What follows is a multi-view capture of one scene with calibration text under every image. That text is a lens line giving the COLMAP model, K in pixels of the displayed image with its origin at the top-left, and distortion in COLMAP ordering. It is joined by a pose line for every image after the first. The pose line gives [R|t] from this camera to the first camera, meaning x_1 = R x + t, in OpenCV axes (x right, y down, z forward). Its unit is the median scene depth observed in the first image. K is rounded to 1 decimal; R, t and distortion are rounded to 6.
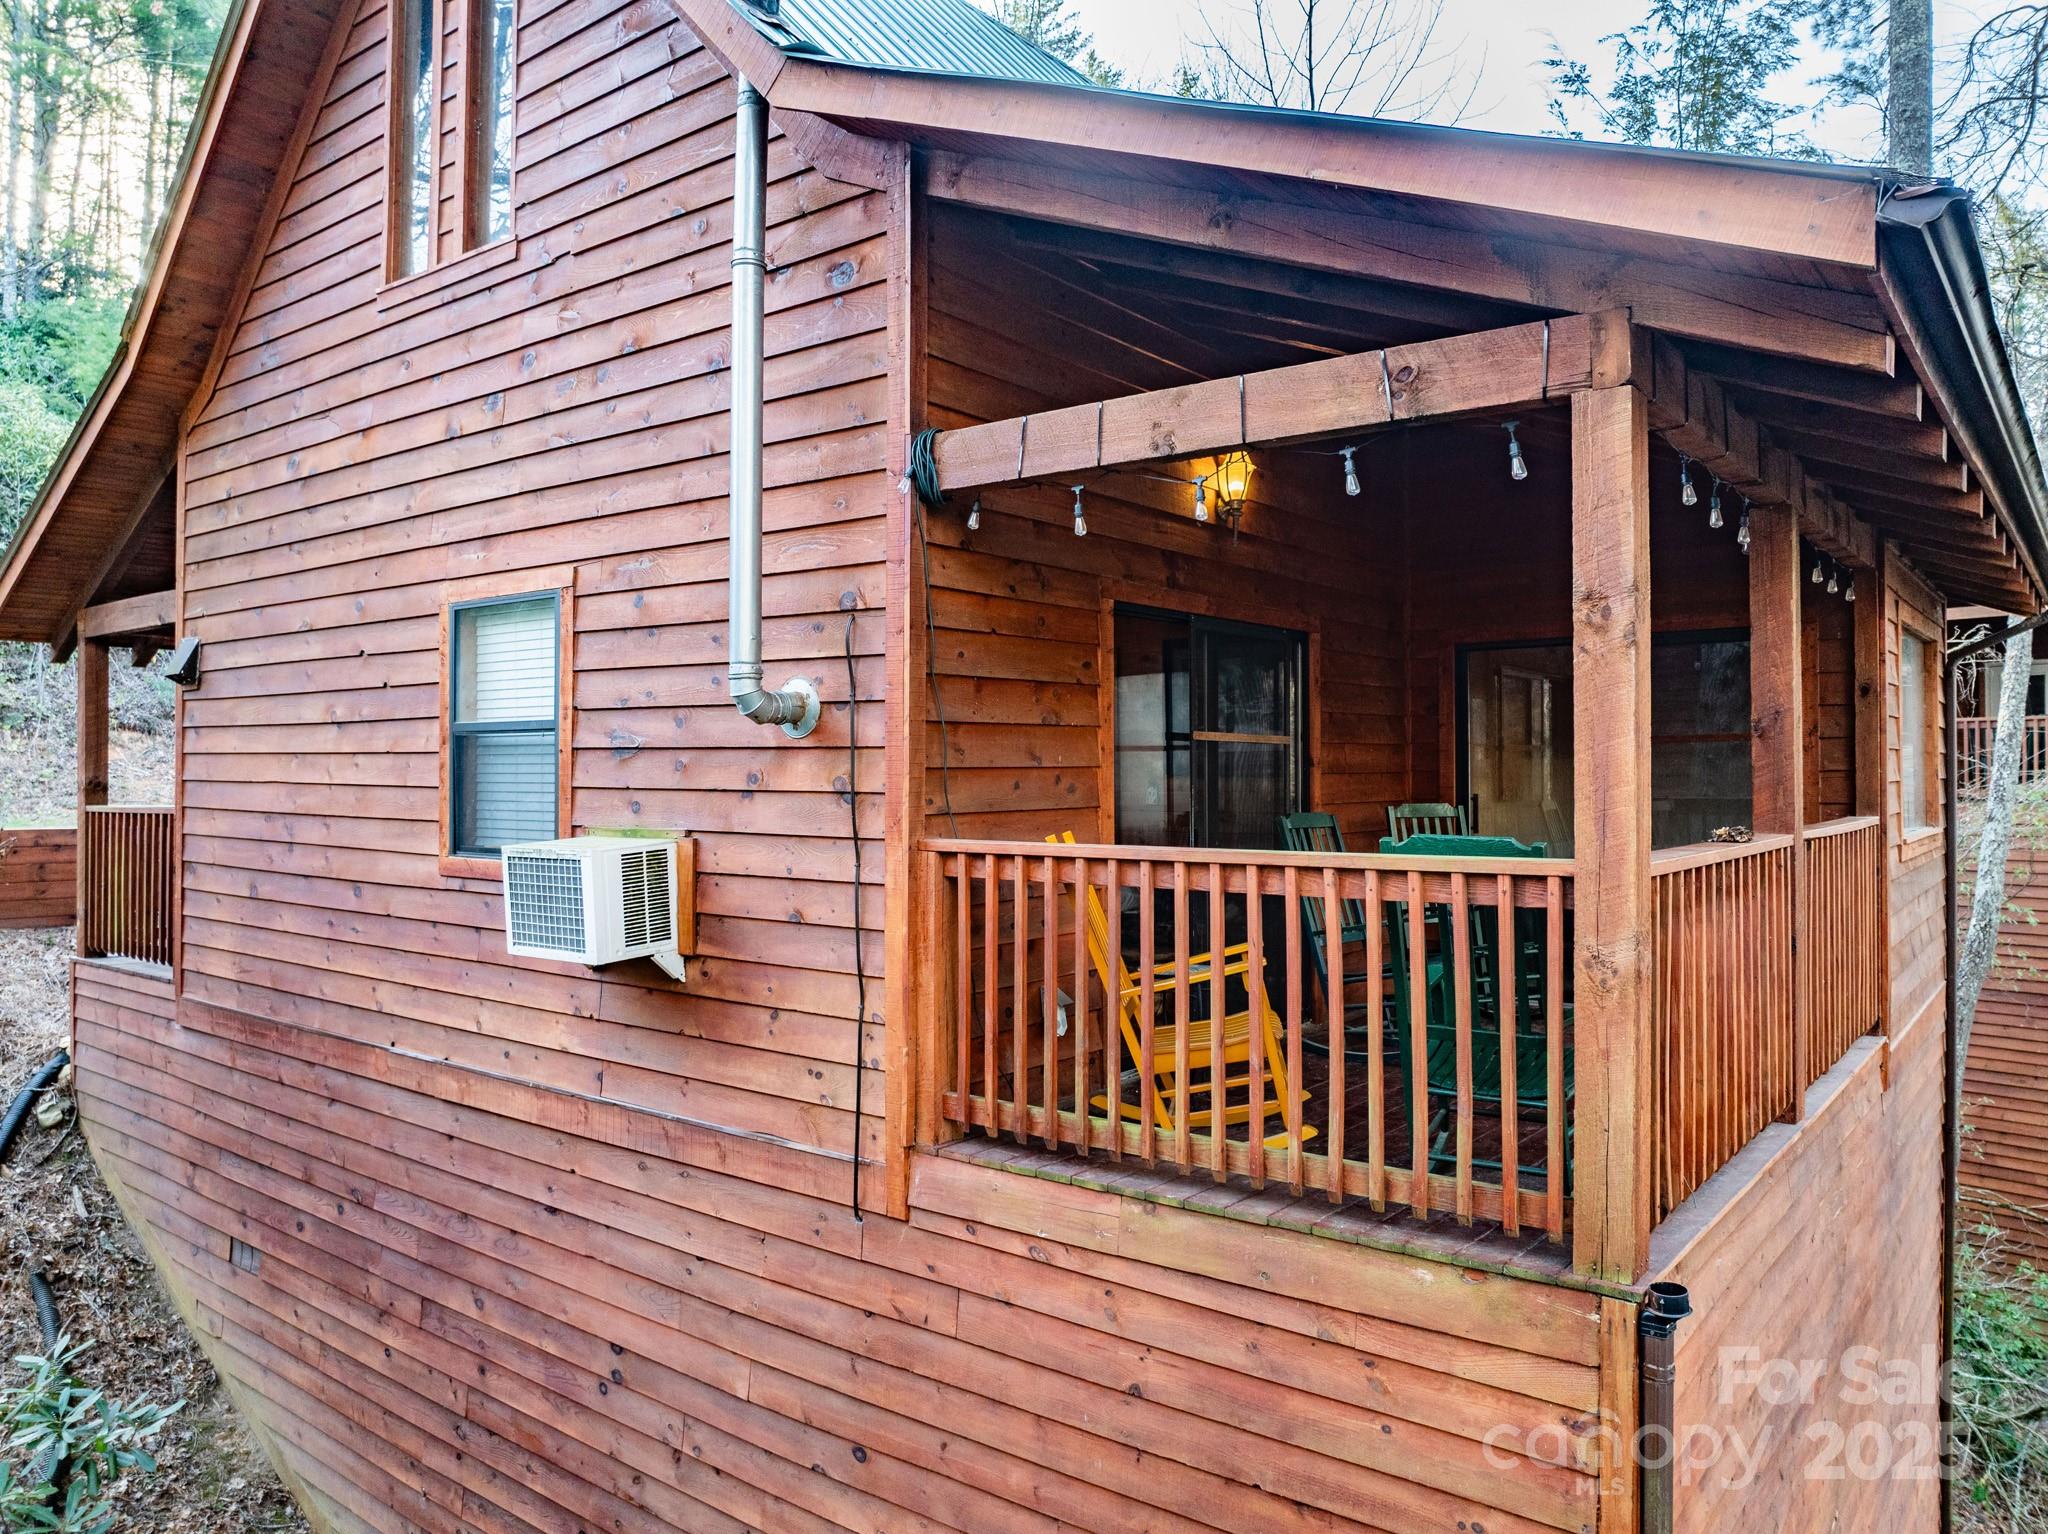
lens RADIAL K [[1458.6, 0, 1030.4], [0, 1458.6, 768.9], [0, 0, 1]] dist [-0.041119, 0.010792]
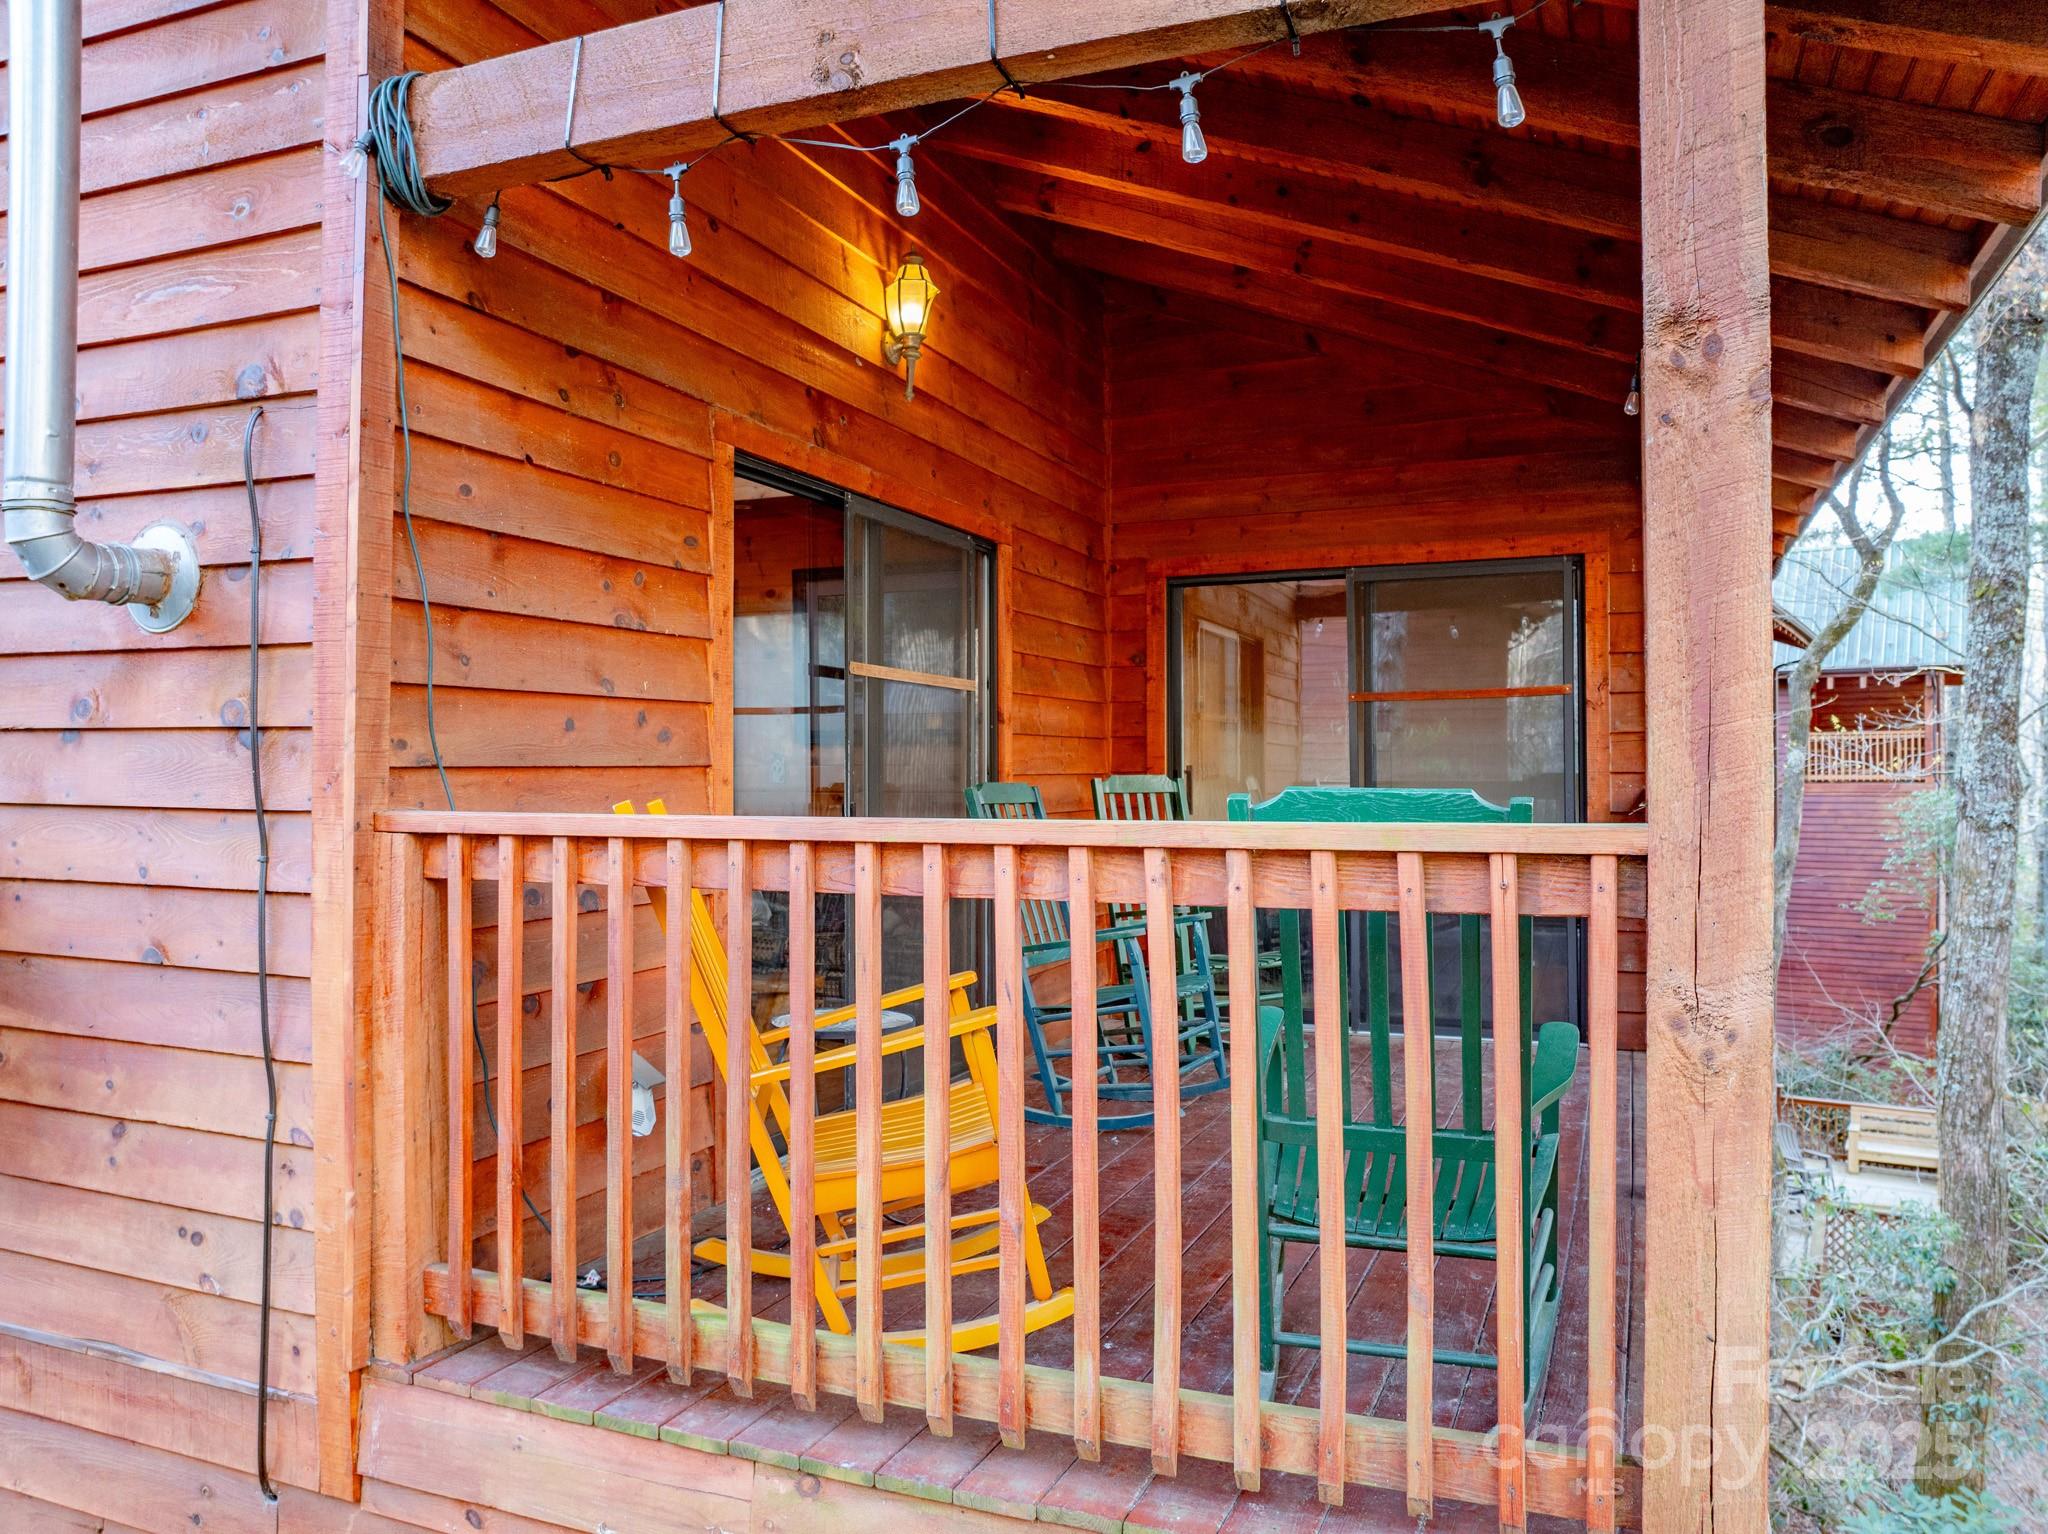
lens RADIAL K [[1458.6, 0, 1040.6], [0, 1458.6, 762.1], [0, 0, 1]] dist [-0.041119, 0.010792]
pose [[0.962895, 0.004111, 0.269844, 0.017115], [-0.002742, 0.999981, -0.005450, 0.032003], [-0.269861, 0.004508, 0.962889, 0.401592]]
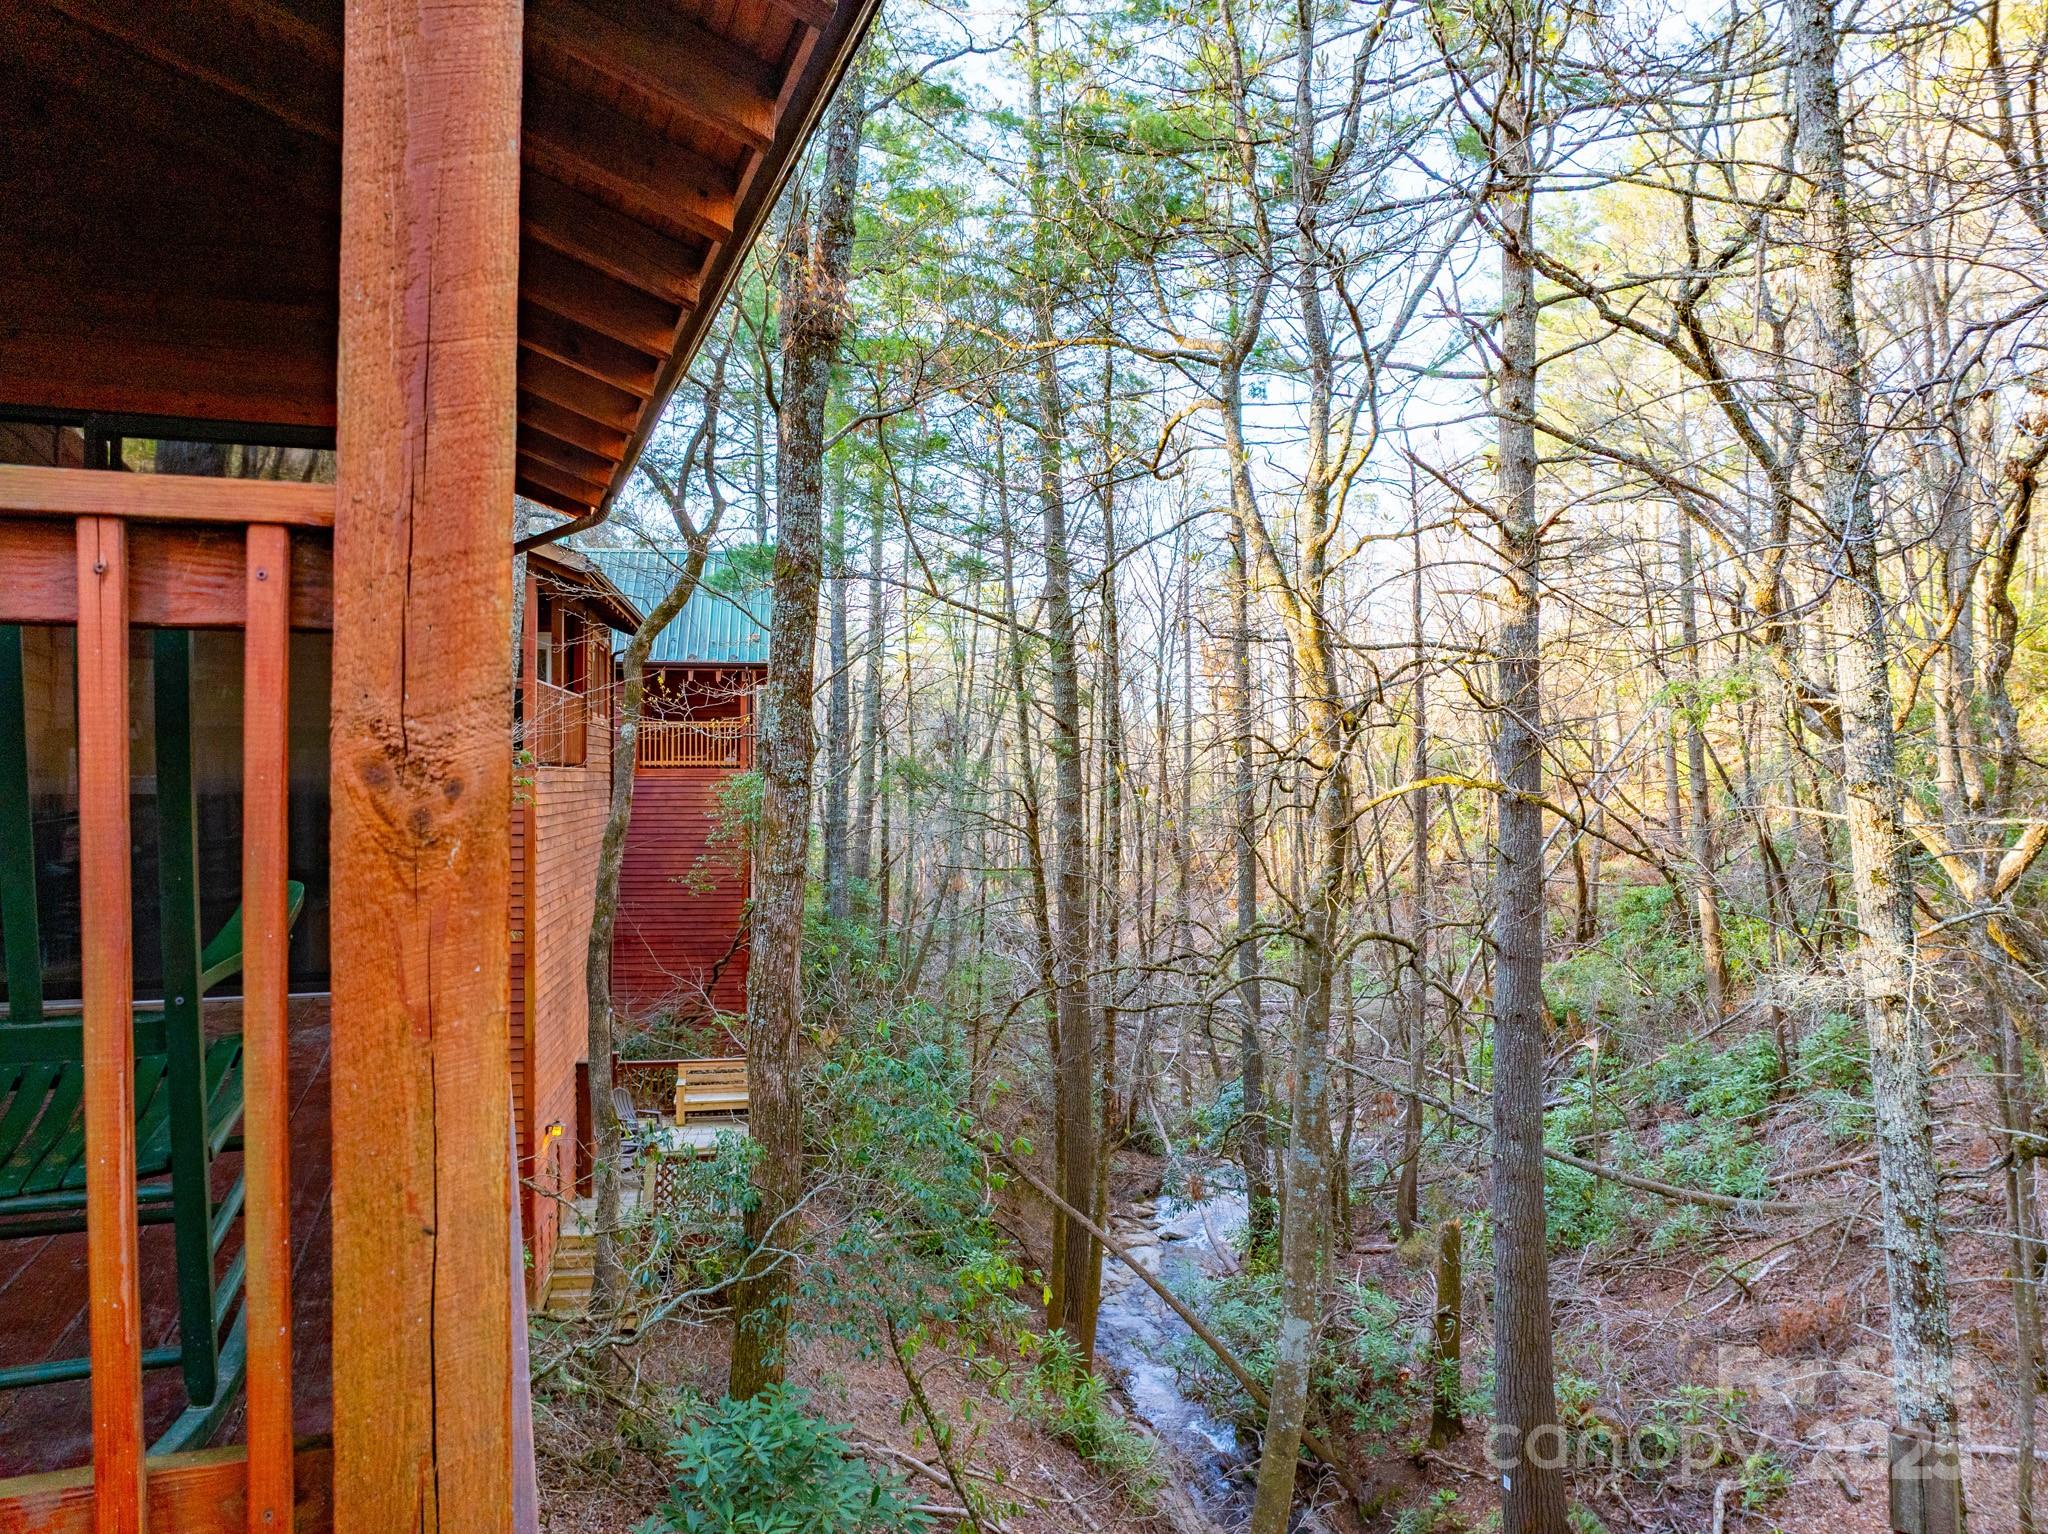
lens RADIAL K [[1458.6, 0, 1020.0], [0, 1458.6, 762.2], [0, 0, 1]] dist [-0.041119, 0.010792]
pose [[0.528659, 0.009852, 0.848777, 0.120774], [-0.007007, 0.999949, -0.007242, 0.095822], [-0.848805, -0.002118, 0.528701, 0.487109]]
